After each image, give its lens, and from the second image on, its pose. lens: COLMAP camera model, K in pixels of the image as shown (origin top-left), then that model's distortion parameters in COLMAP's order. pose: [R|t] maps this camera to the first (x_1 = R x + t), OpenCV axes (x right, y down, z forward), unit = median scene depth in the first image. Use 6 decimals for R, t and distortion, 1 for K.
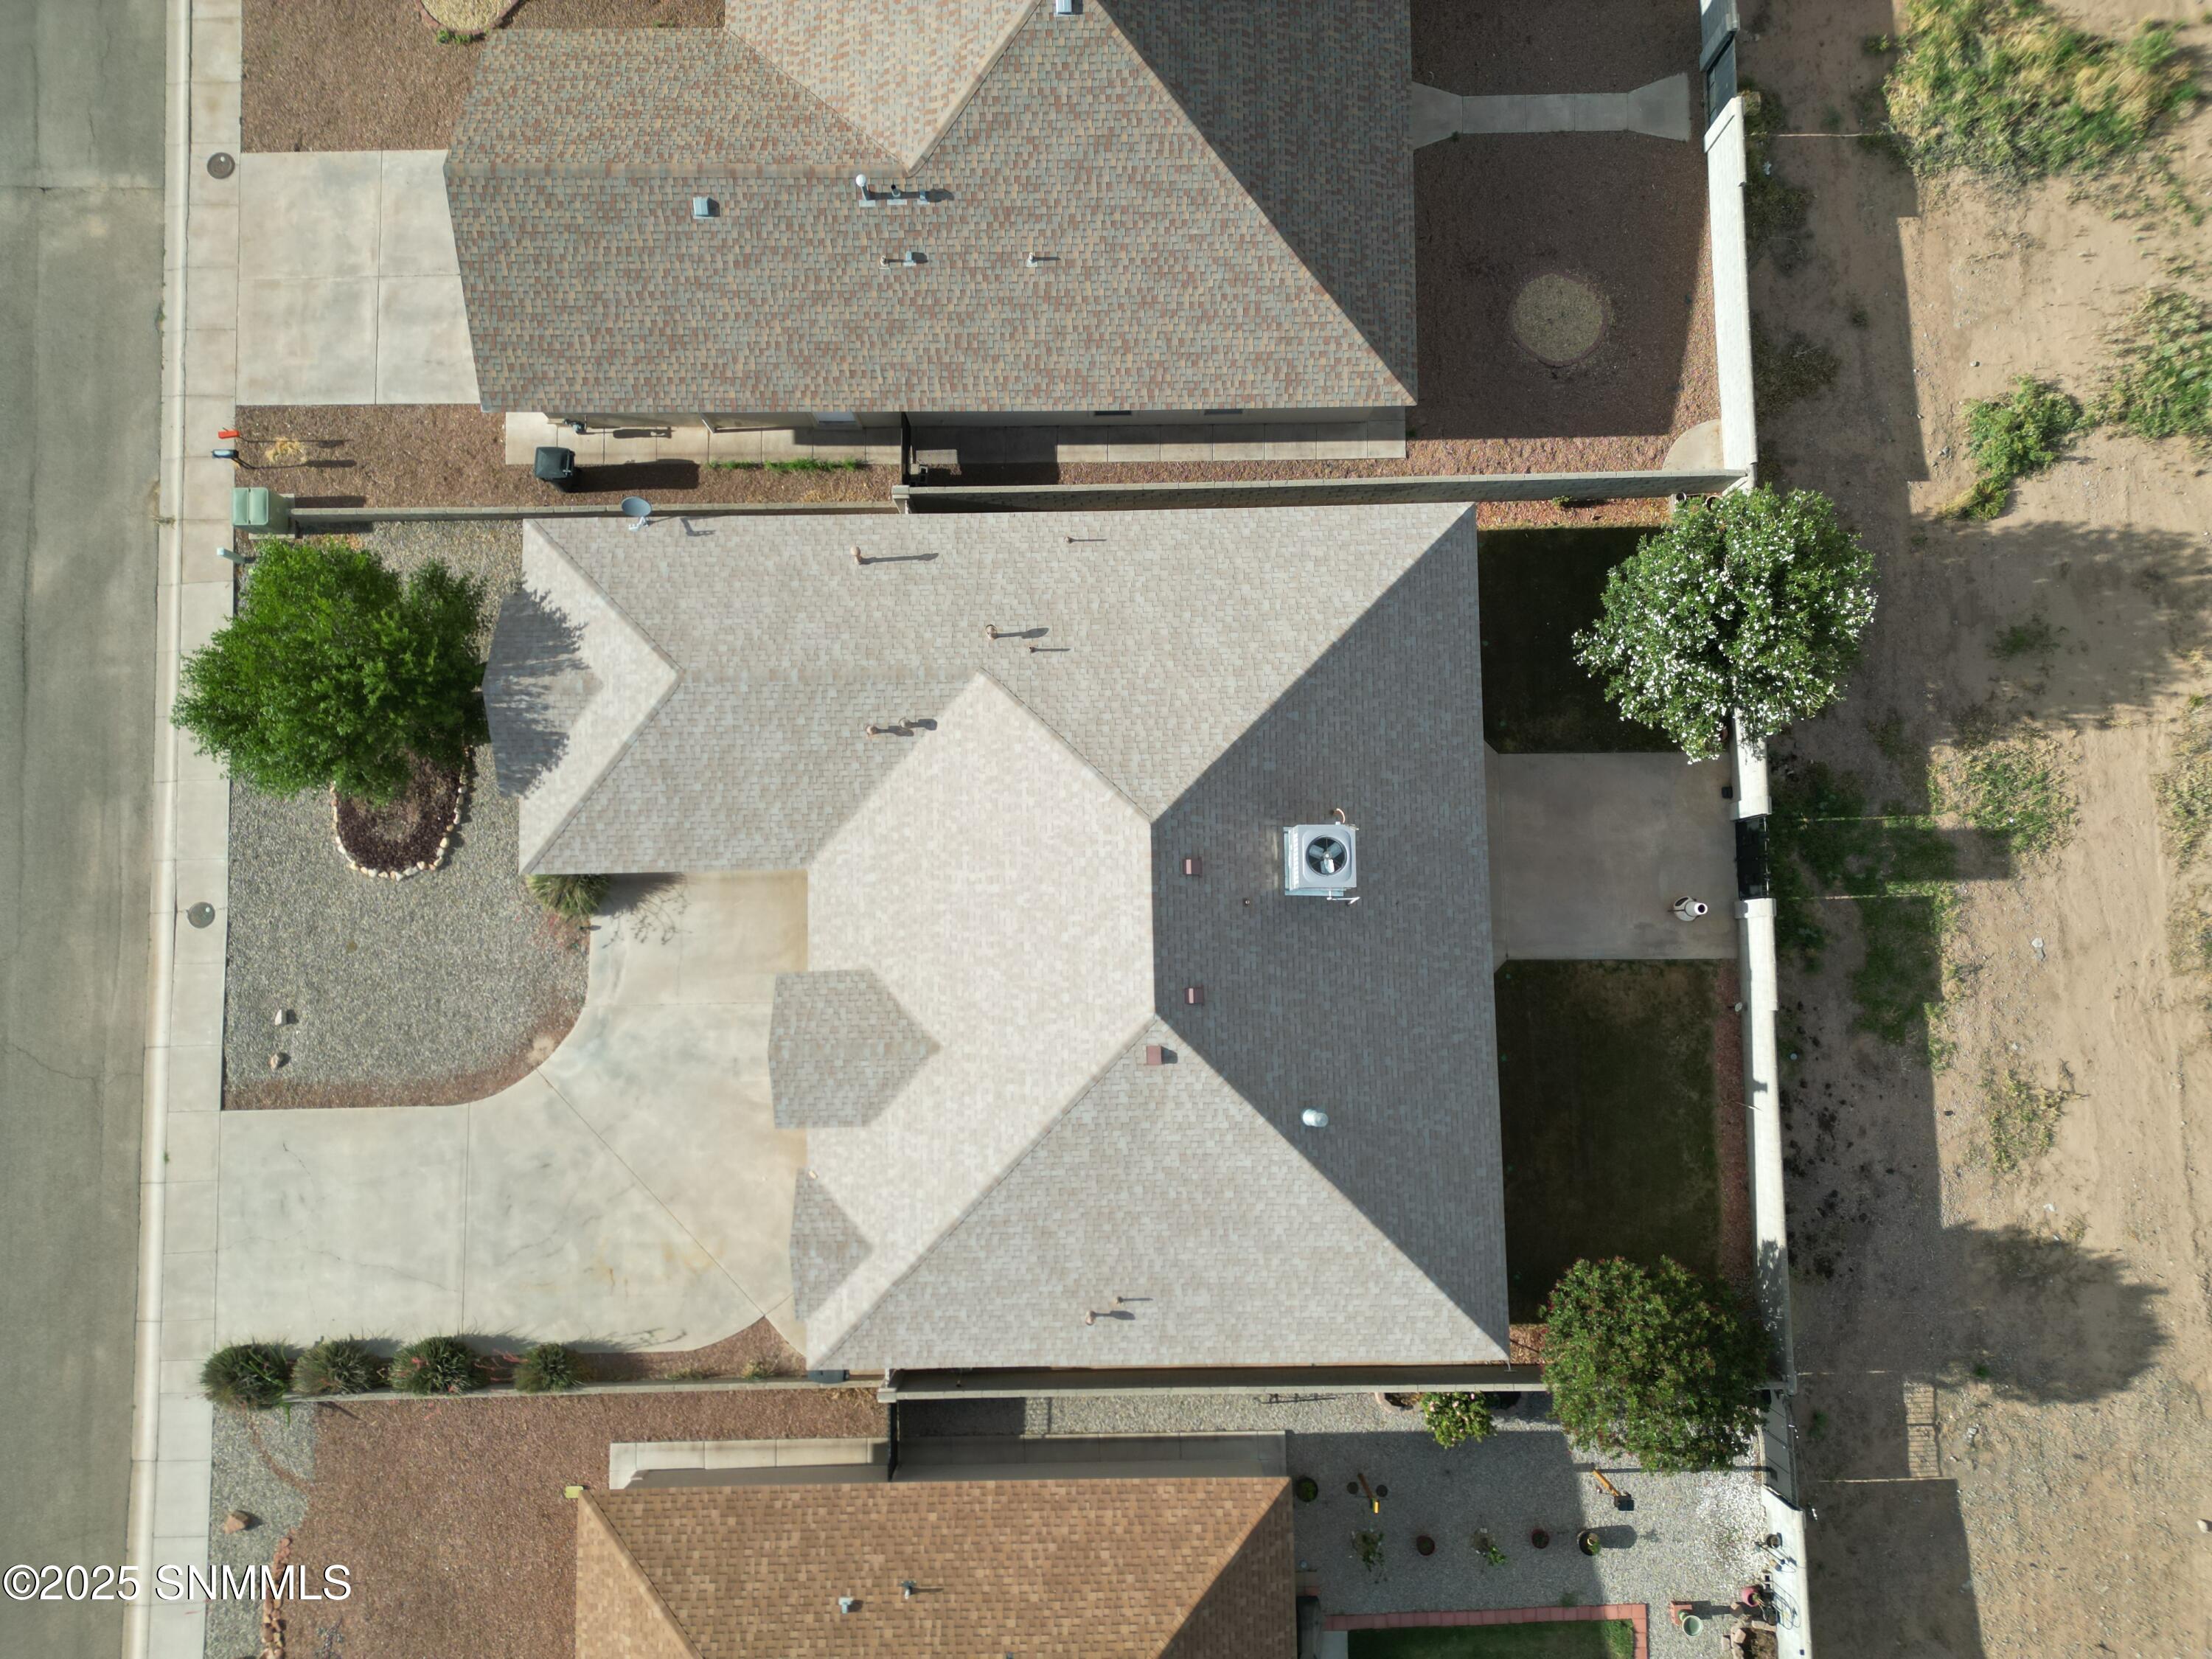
lens RADIAL K [[1546.4, 0, 1103.8], [0, 1546.4, 836.6], [0, 0, 1]] dist [0.091071, -0.096784]
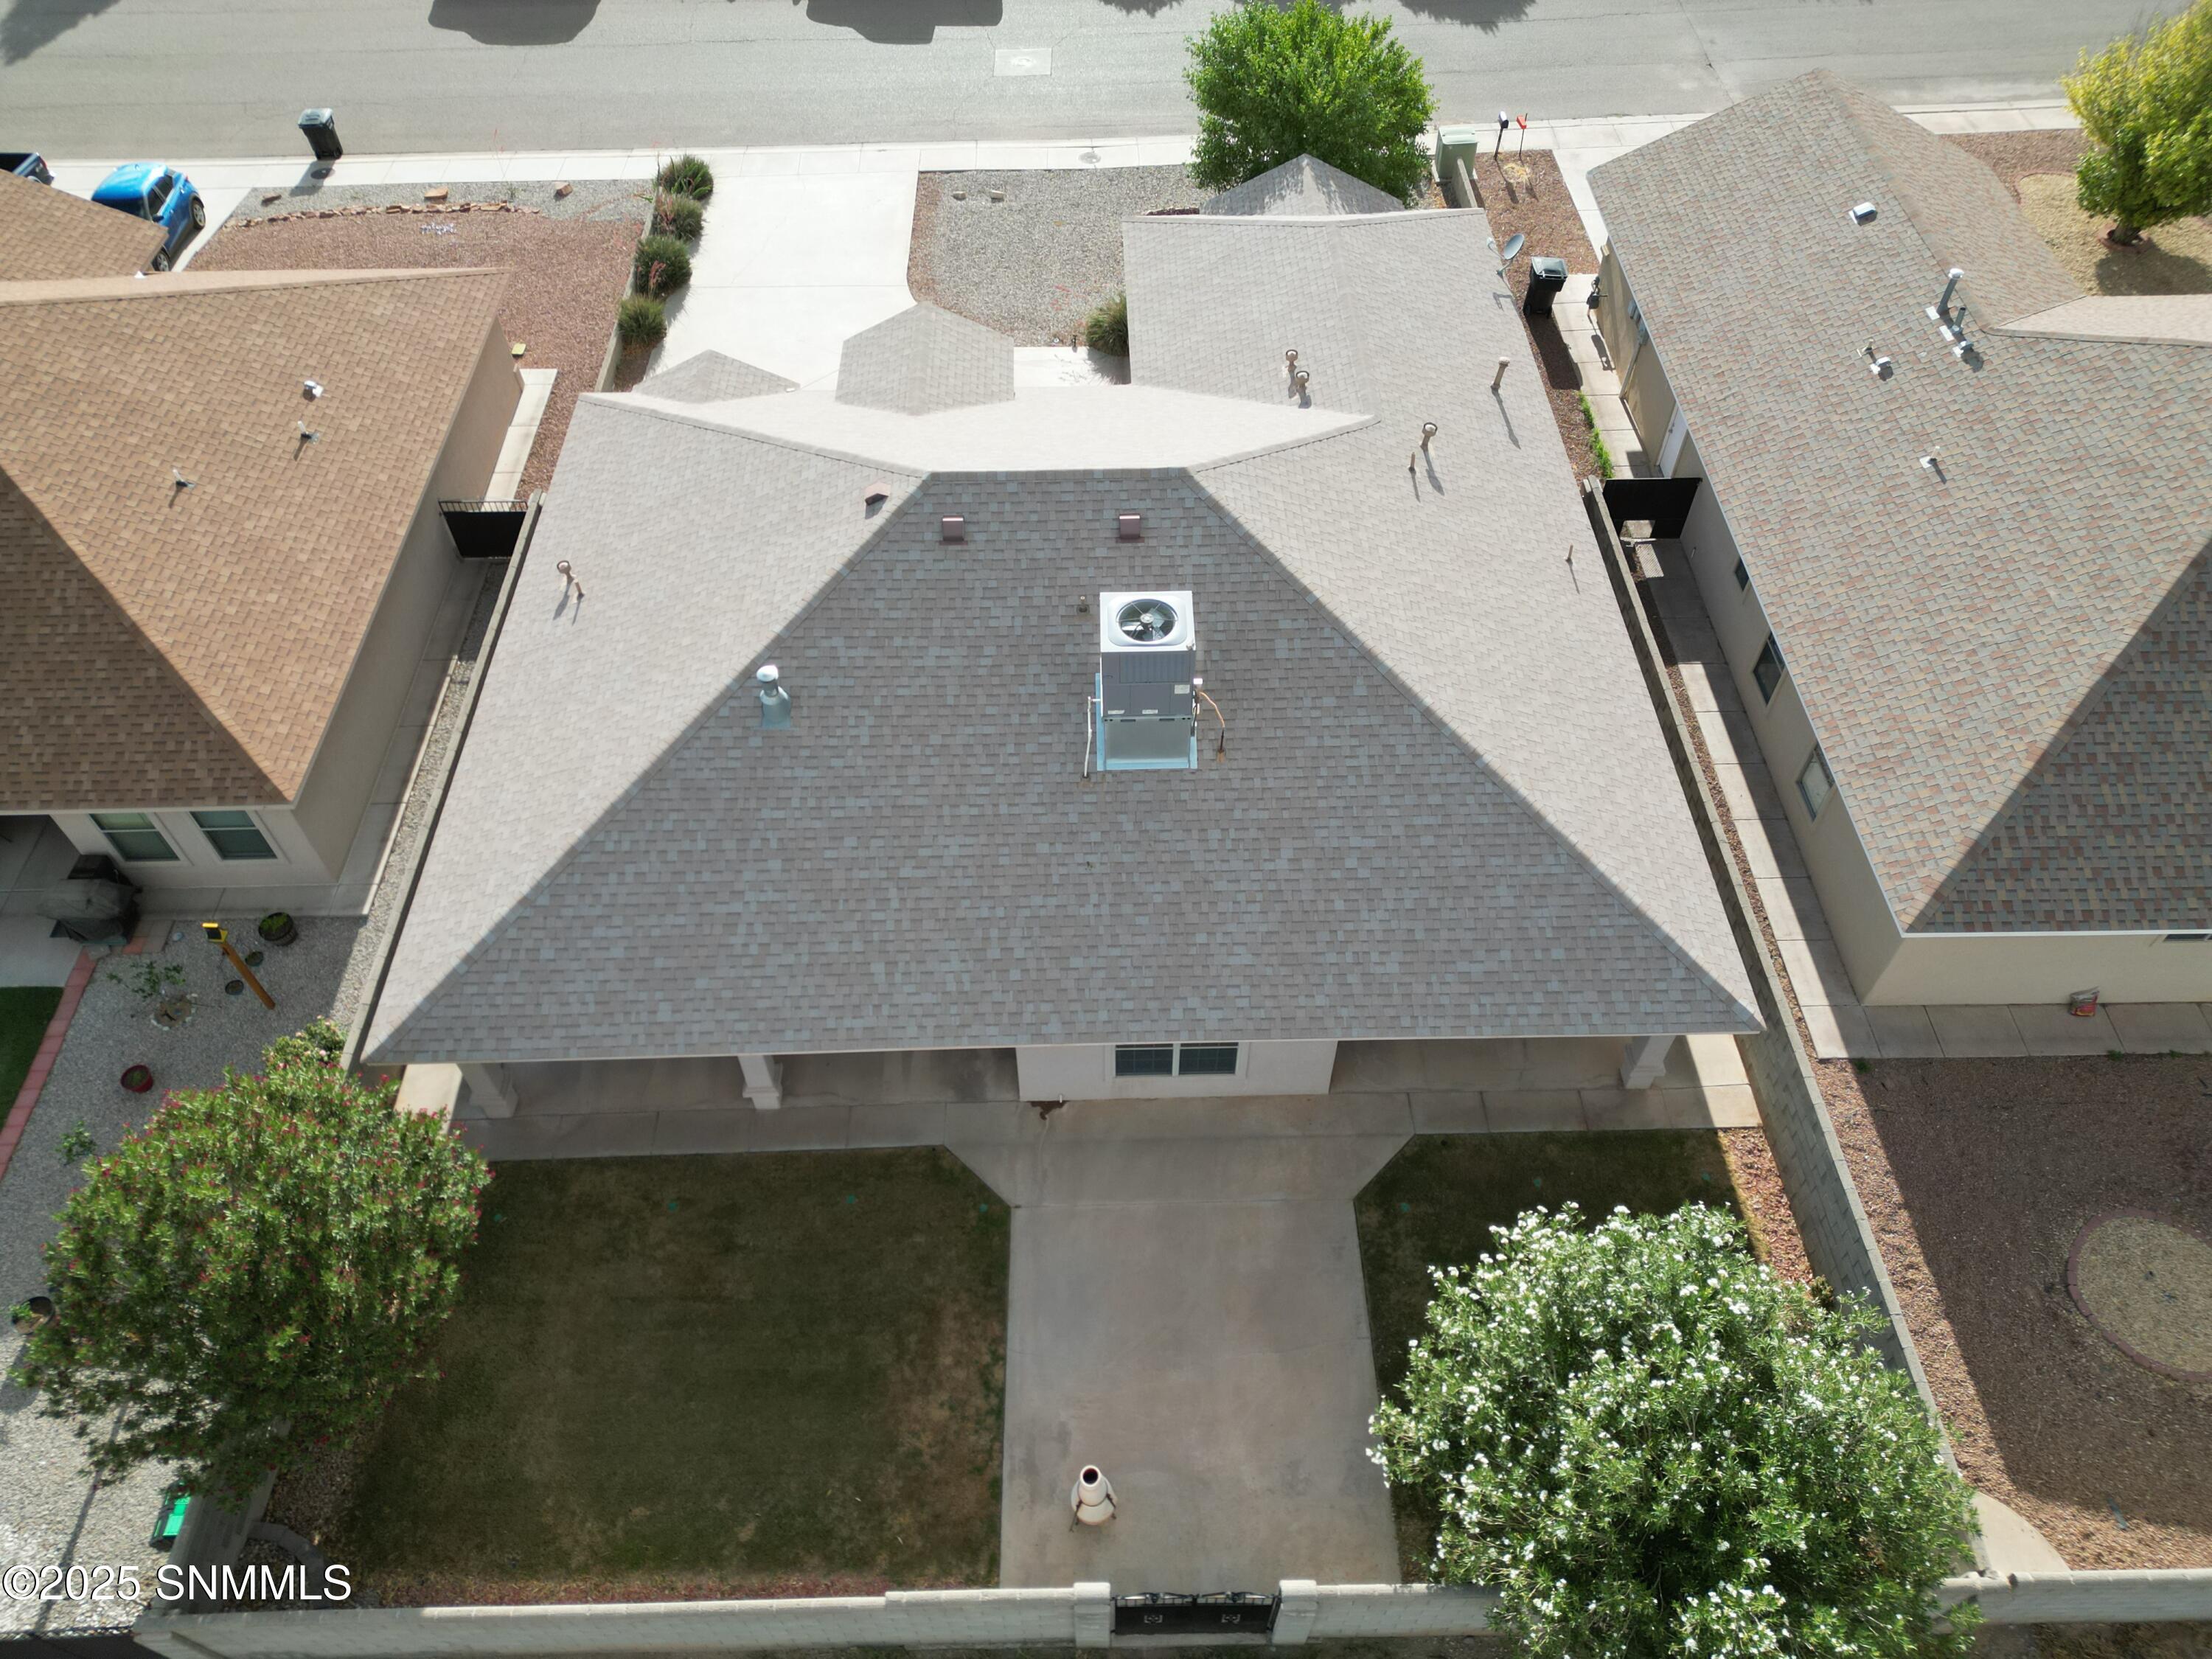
lens RADIAL K [[1546.6, 0, 1103.6], [0, 1546.6, 825.4], [0, 0, 1]] dist [0.070253, -0.054991]
pose [[0.005322, 0.773703, -0.633526, 0.541424], [-0.995584, 0.063478, 0.069160, -0.008176], [0.093724, 0.630360, 0.770624, 0.453582]]
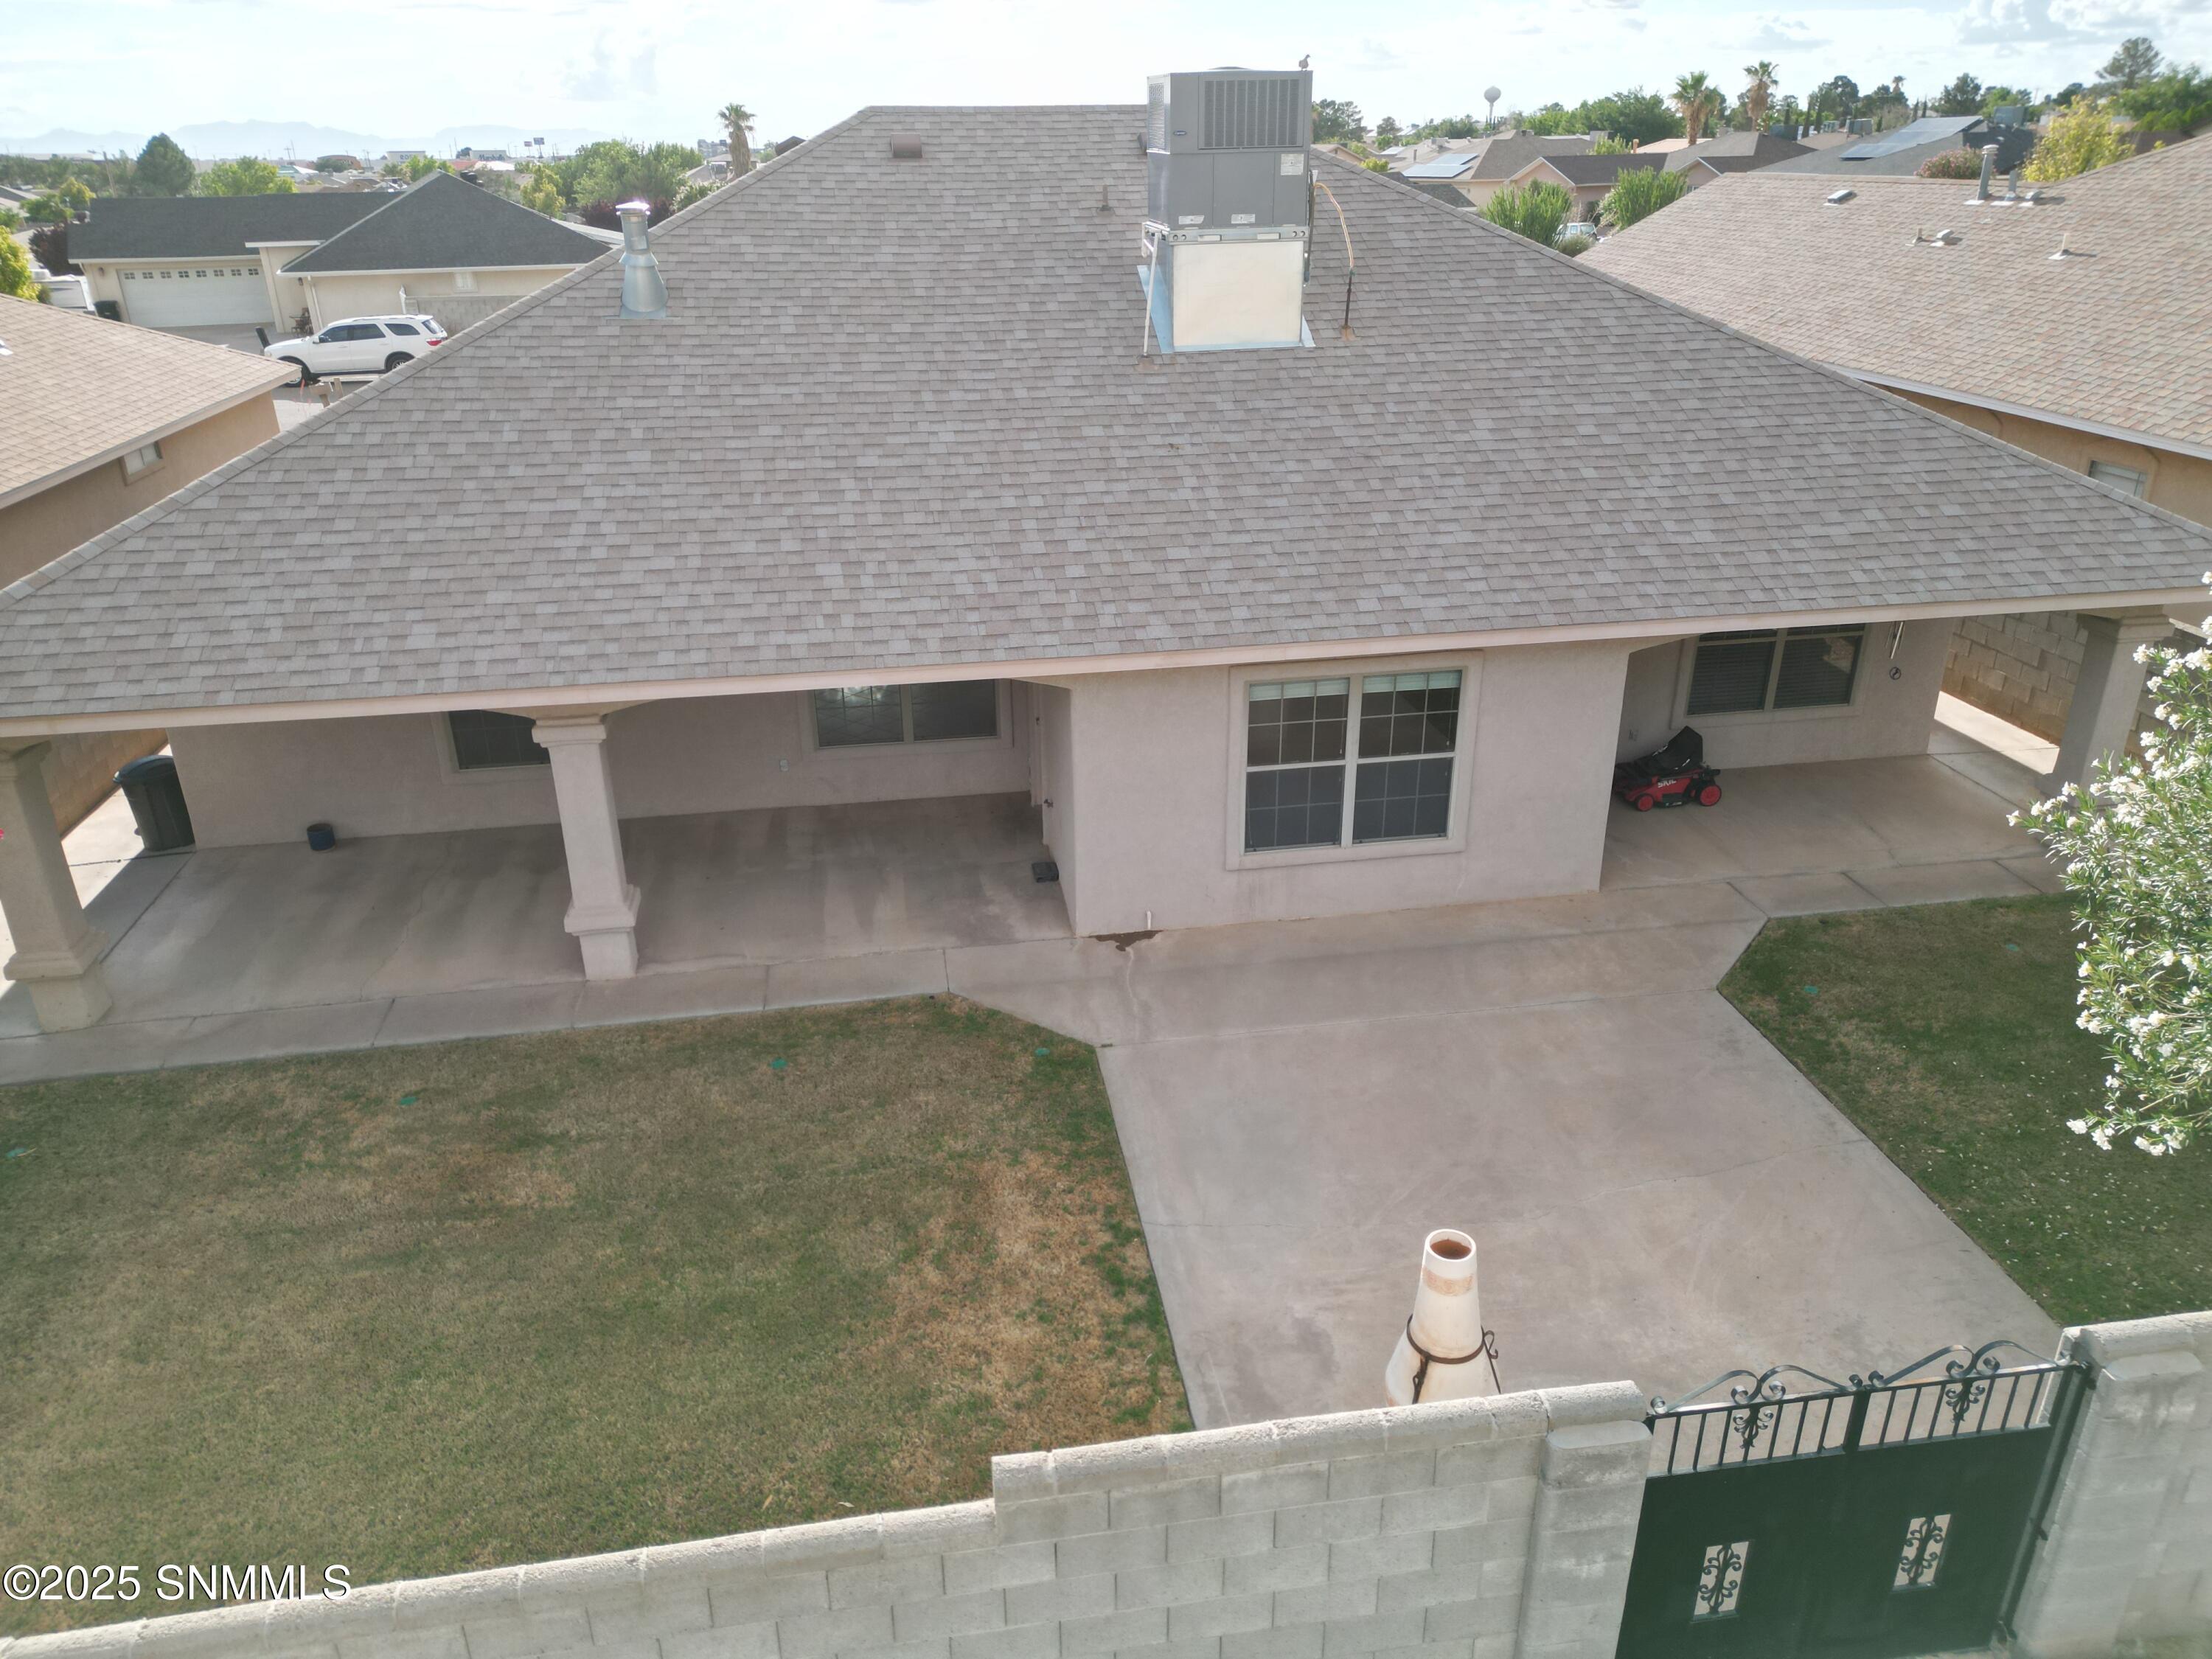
lens RADIAL K [[1551.2, 0, 1103.6], [0, 1551.2, 825.2], [0, 0, 1]] dist [0.063884, -0.049561]
pose [[0.142666, 0.412137, -0.899883, 0.536326], [-0.985014, 0.148146, -0.088313, 0.100824], [0.096917, 0.898997, 0.427097, 0.845516]]
